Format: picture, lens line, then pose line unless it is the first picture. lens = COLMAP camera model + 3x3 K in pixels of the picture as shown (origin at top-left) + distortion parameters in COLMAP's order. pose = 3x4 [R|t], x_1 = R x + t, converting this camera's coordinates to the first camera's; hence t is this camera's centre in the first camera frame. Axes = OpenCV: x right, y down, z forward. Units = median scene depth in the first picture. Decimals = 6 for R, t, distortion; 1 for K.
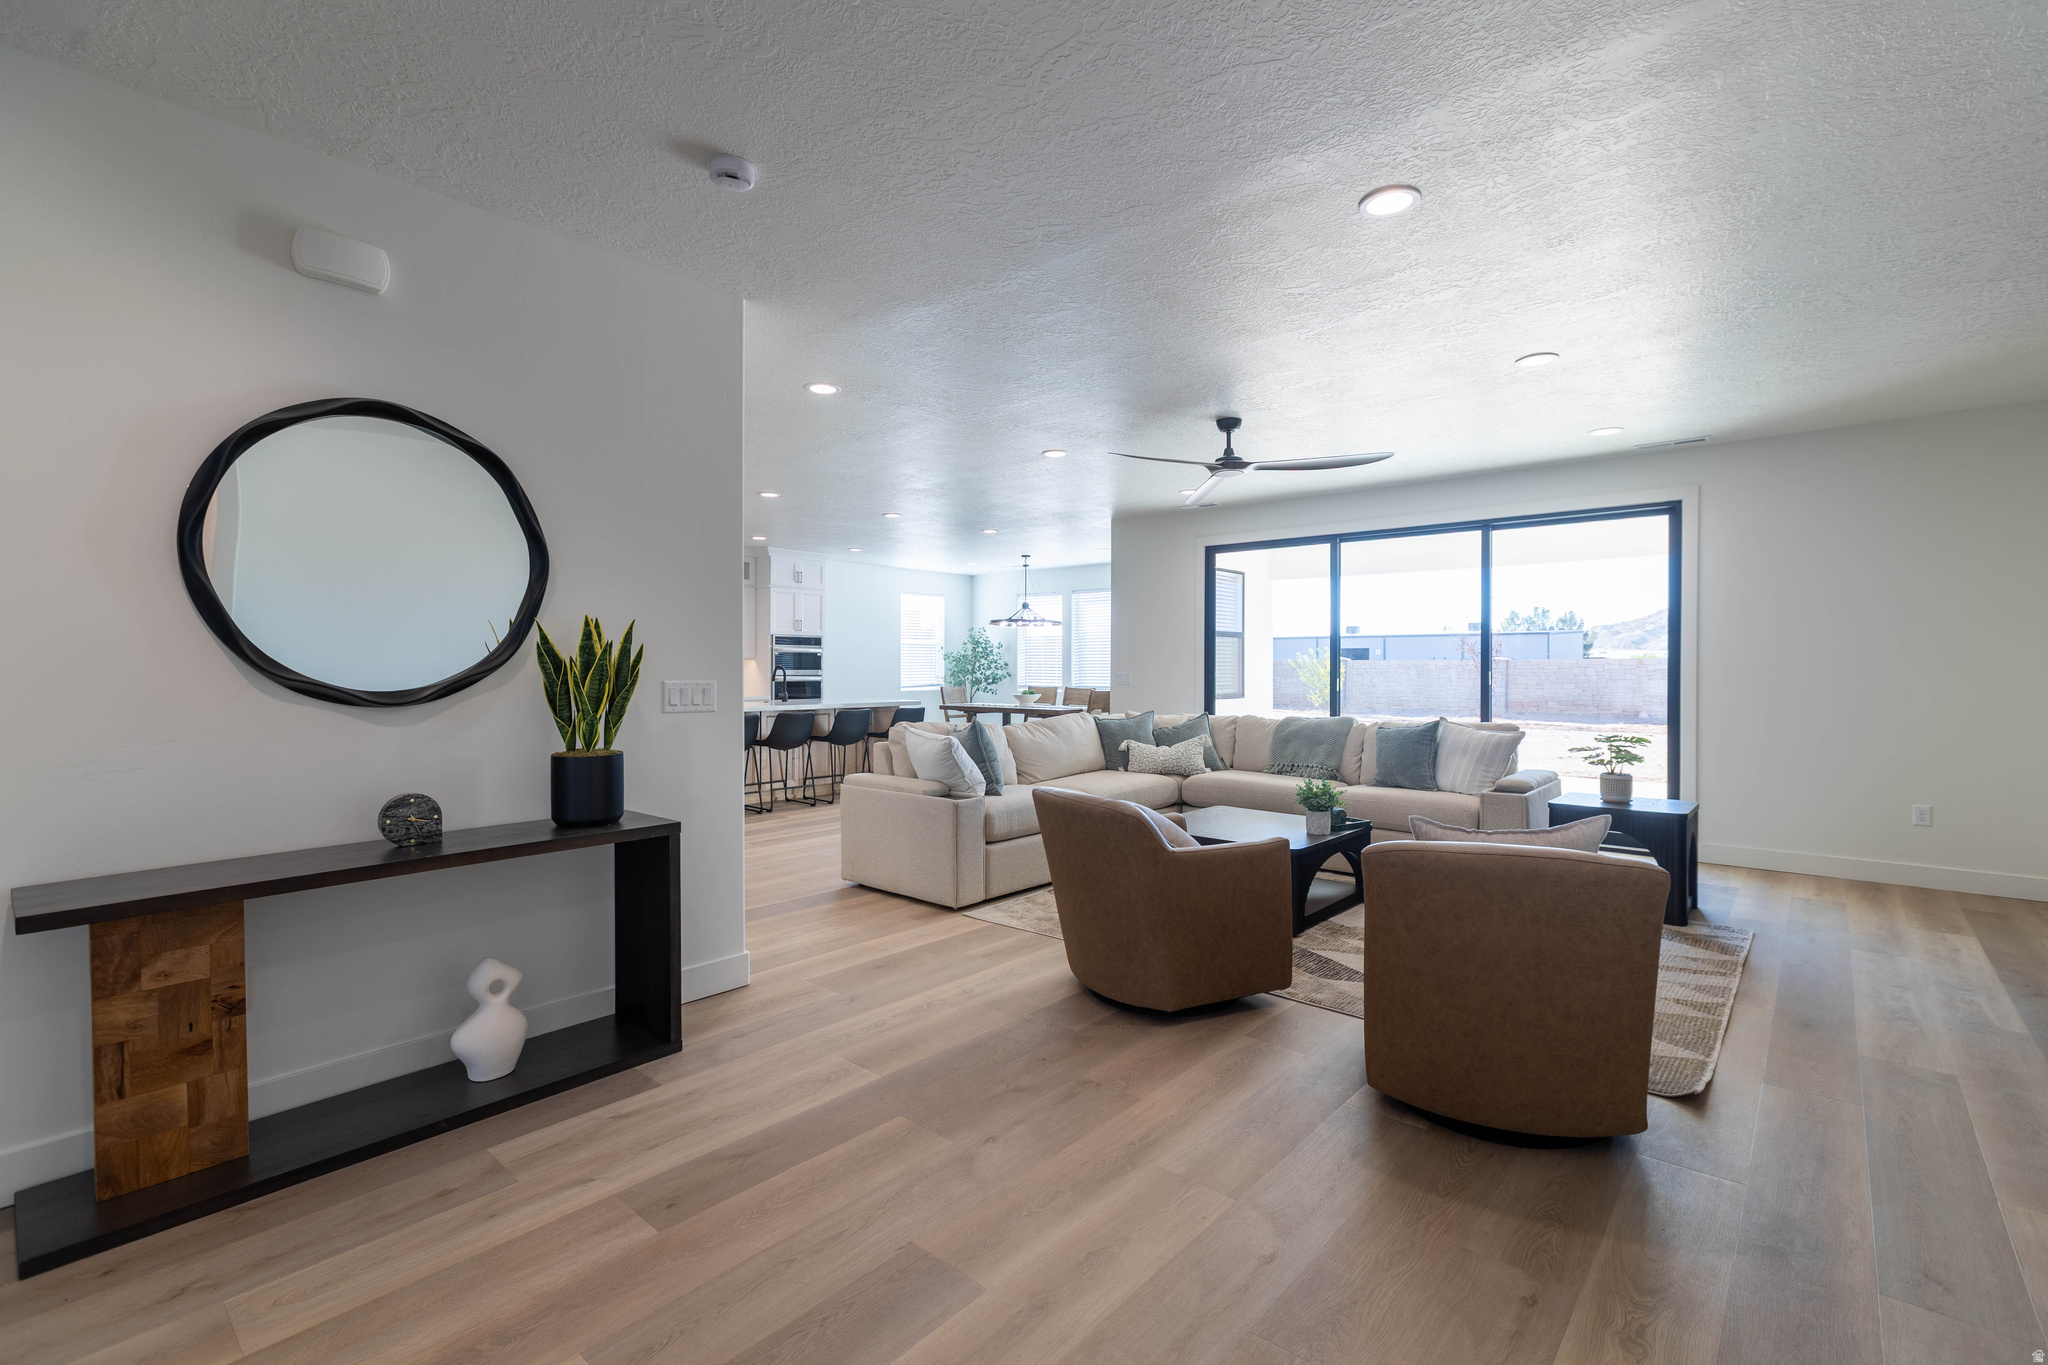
lens RADIAL K [[899.8, 0, 1010.6], [0, 899.8, 662.9], [0, 0, 1]] dist [-0.001199, -0.000279]
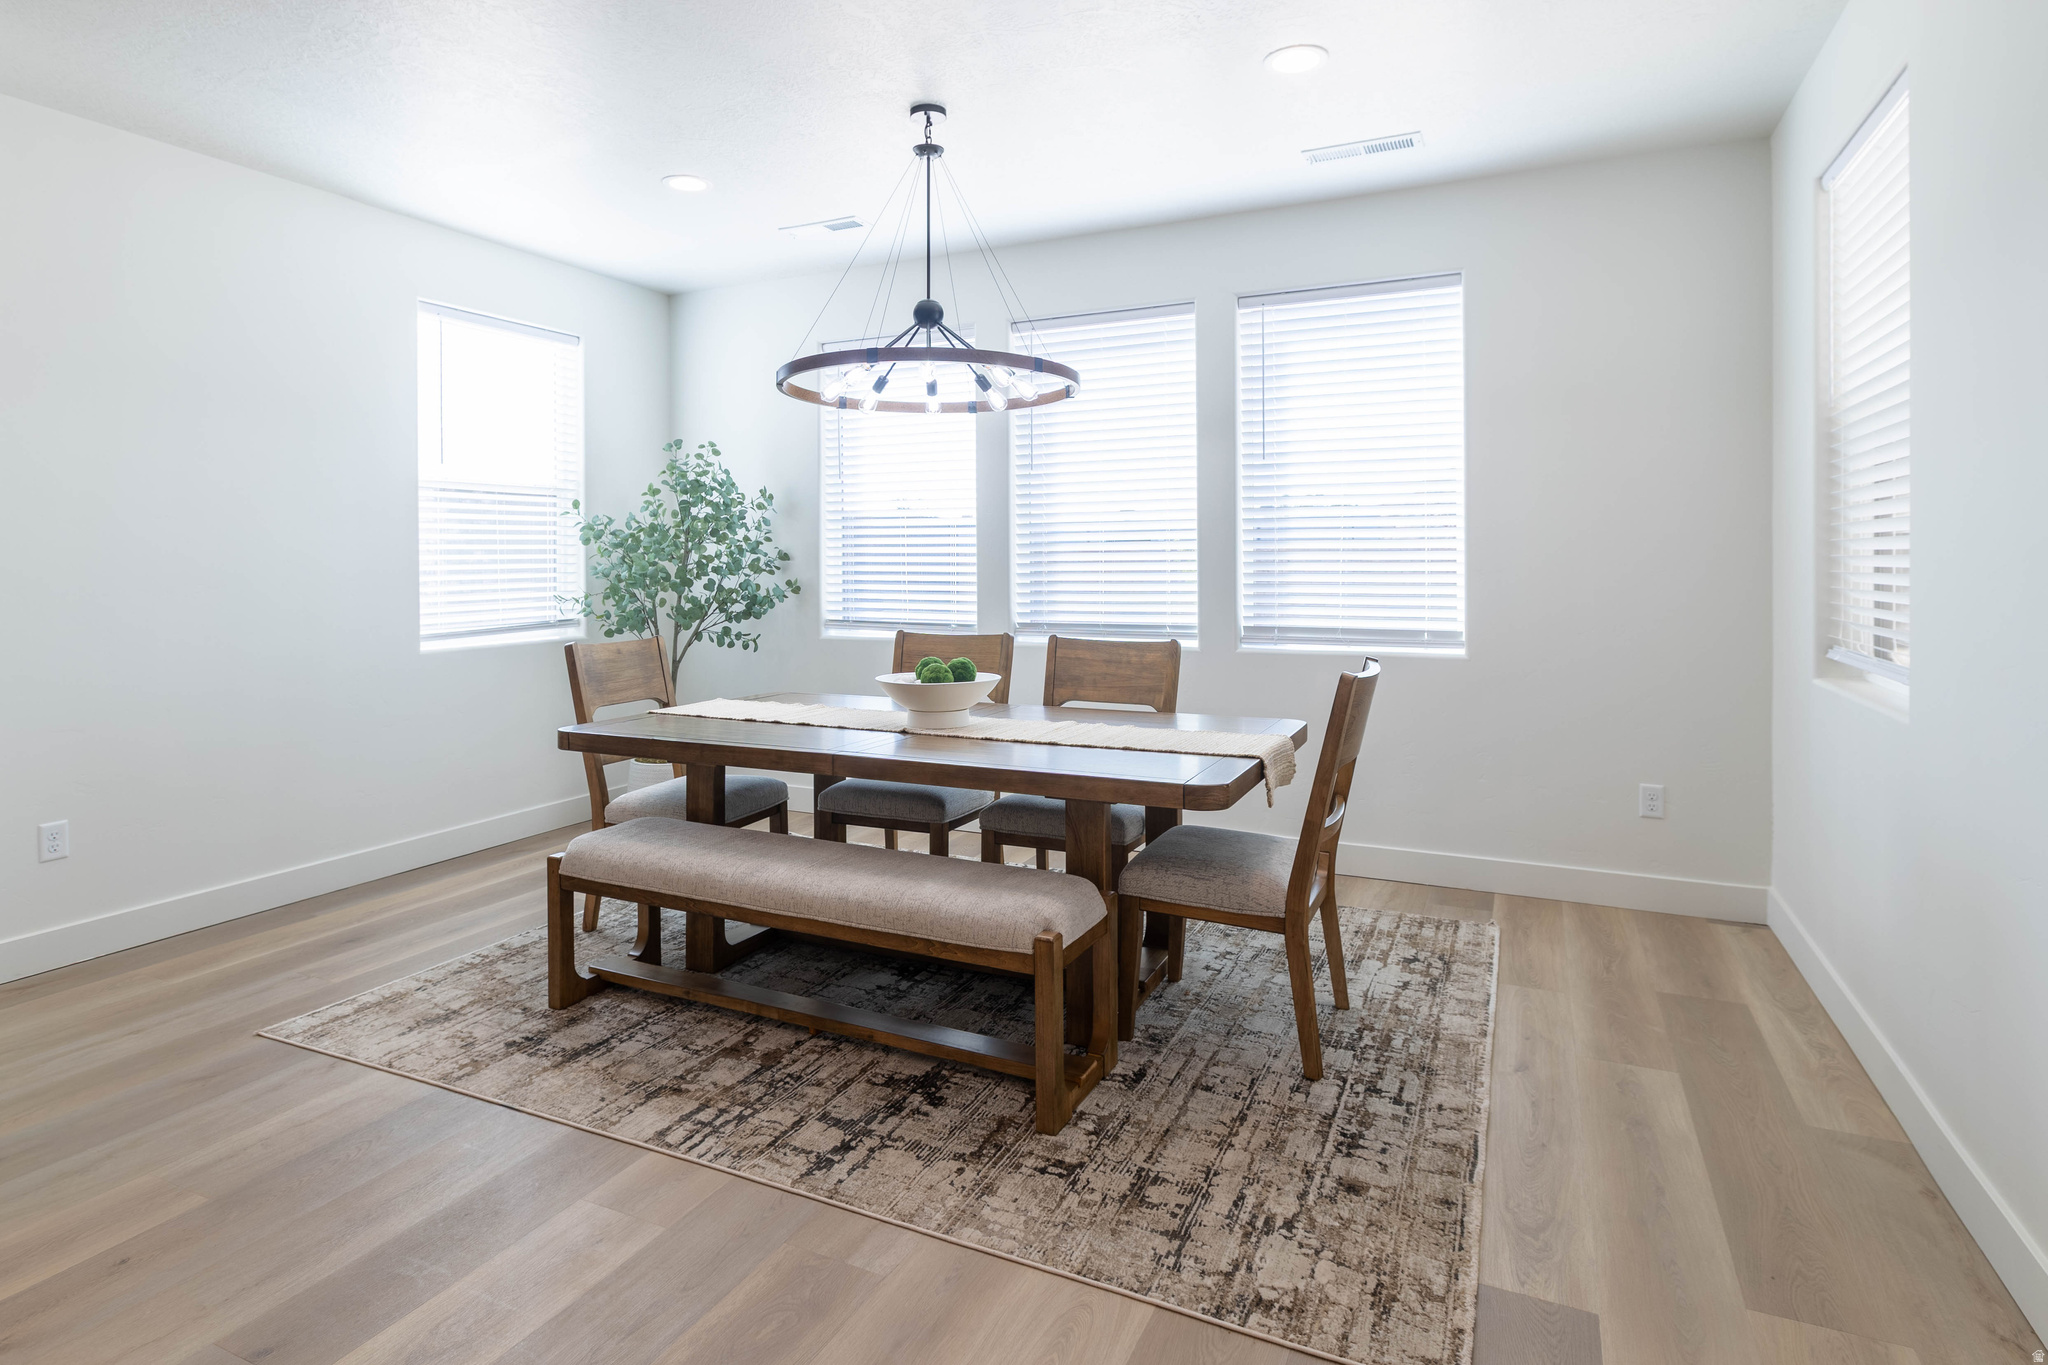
lens RADIAL K [[1045.8, 0, 1030.6], [0, 1045.8, 573.0], [0, 0, 1]] dist [-0.000855, 0.000143]
pose [[0.951581, -0.010047, 0.307233, -0.080496], [0.005816, 0.999875, 0.014682, 0.005401], [-0.307342, -0.012185, 0.951521, 1.298618]]
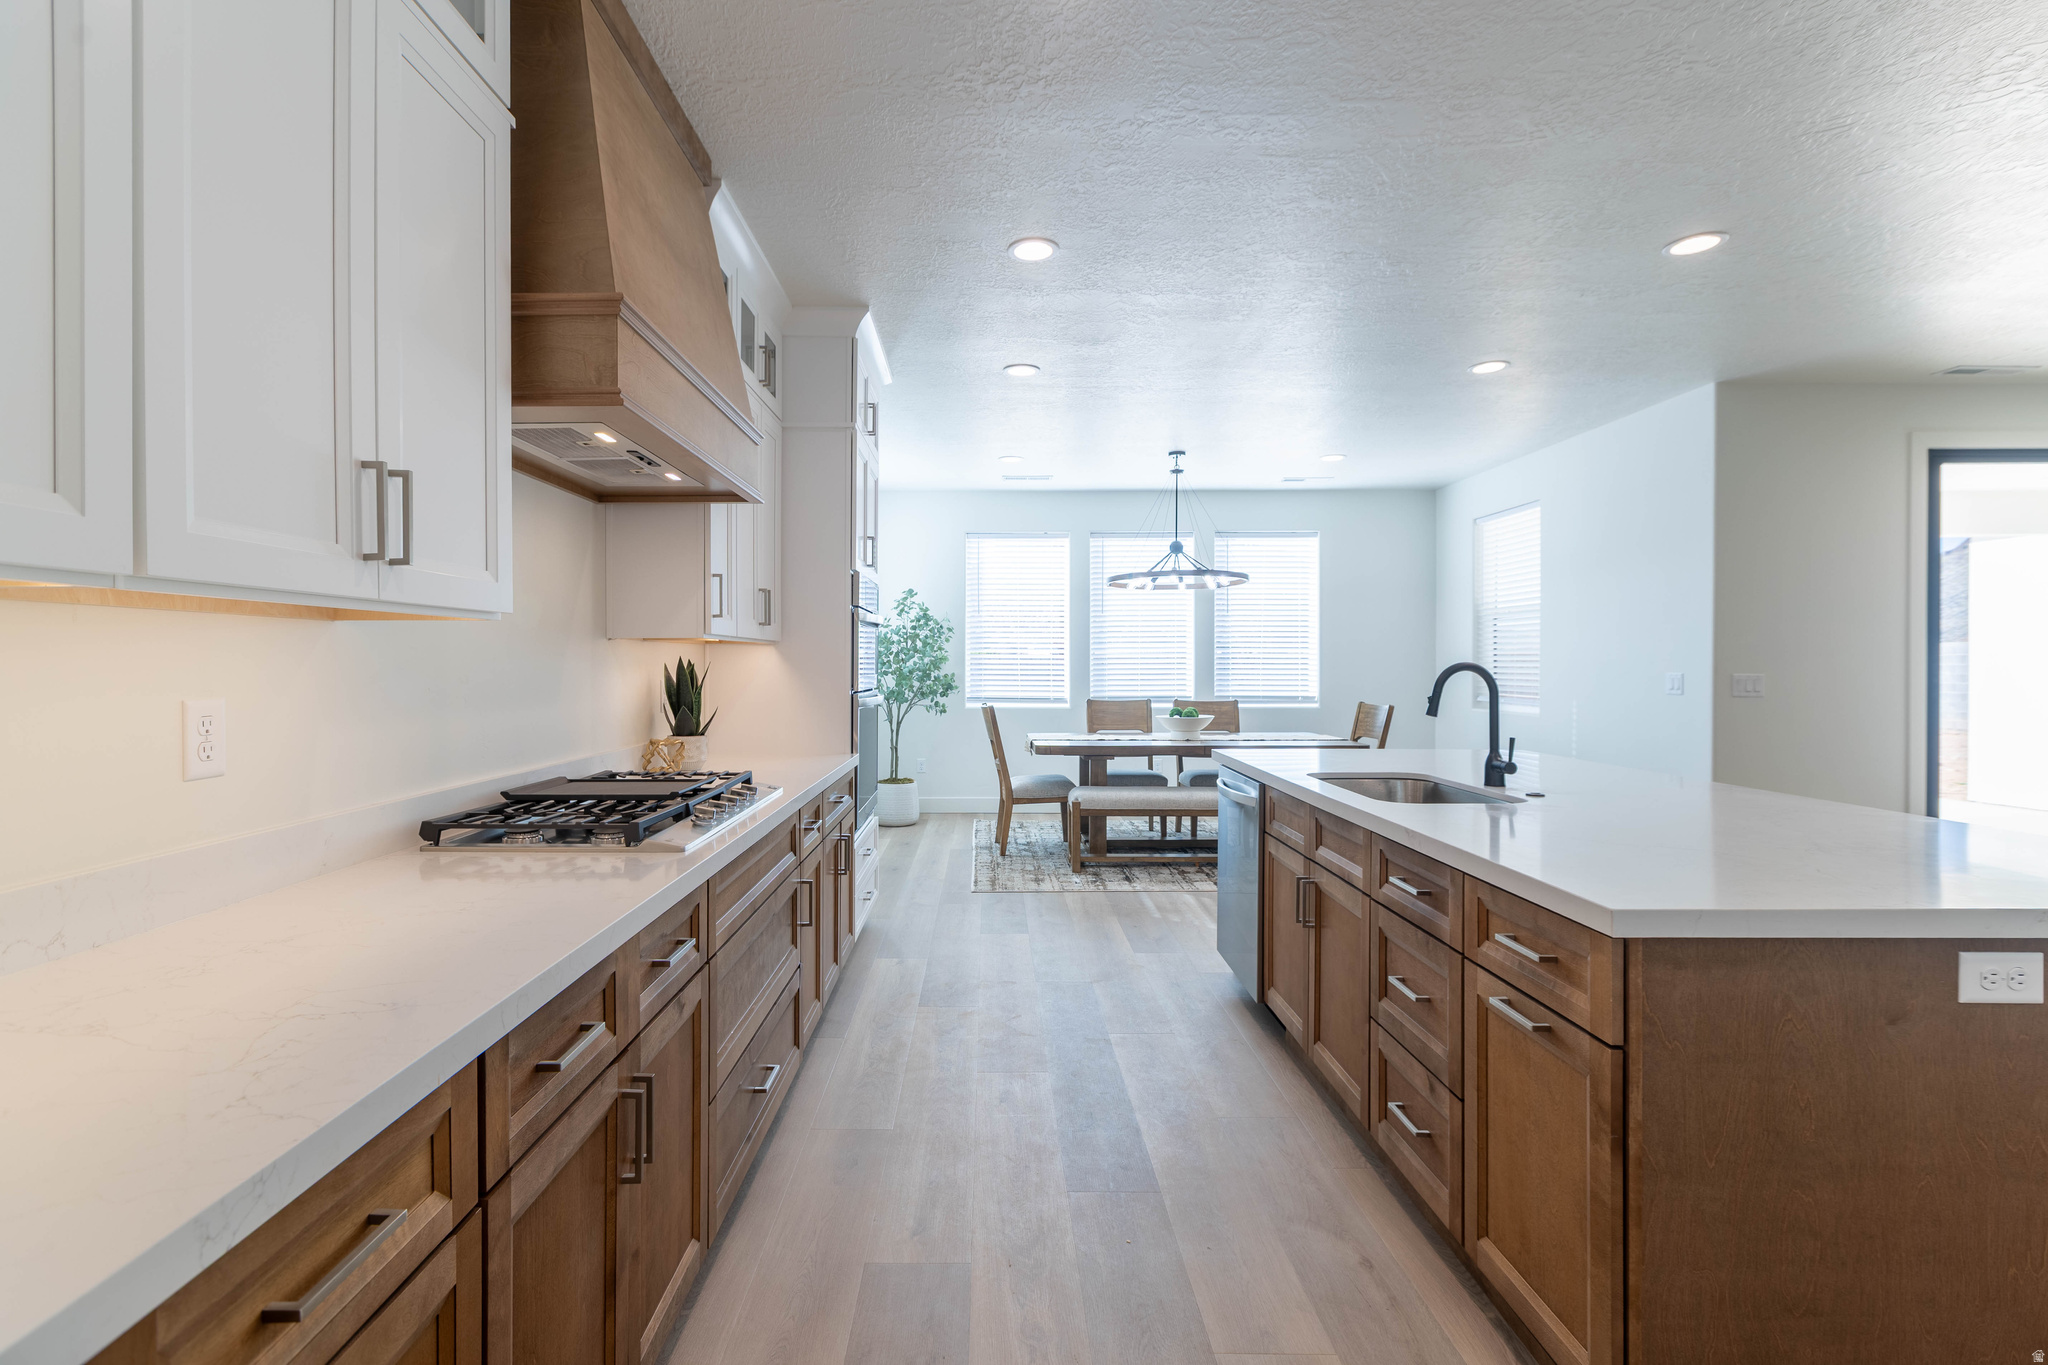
lens RADIAL K [[916.2, 0, 1020.5], [0, 916.2, 671.3], [0, 0, 1]] dist [0.000355, 0.000175]
pose [[0.731827, -0.005871, 0.681465, -0.751591], [-0.000261, 0.999960, 0.008895, 0.008513], [-0.681491, -0.006688, 0.731796, 1.204088]]
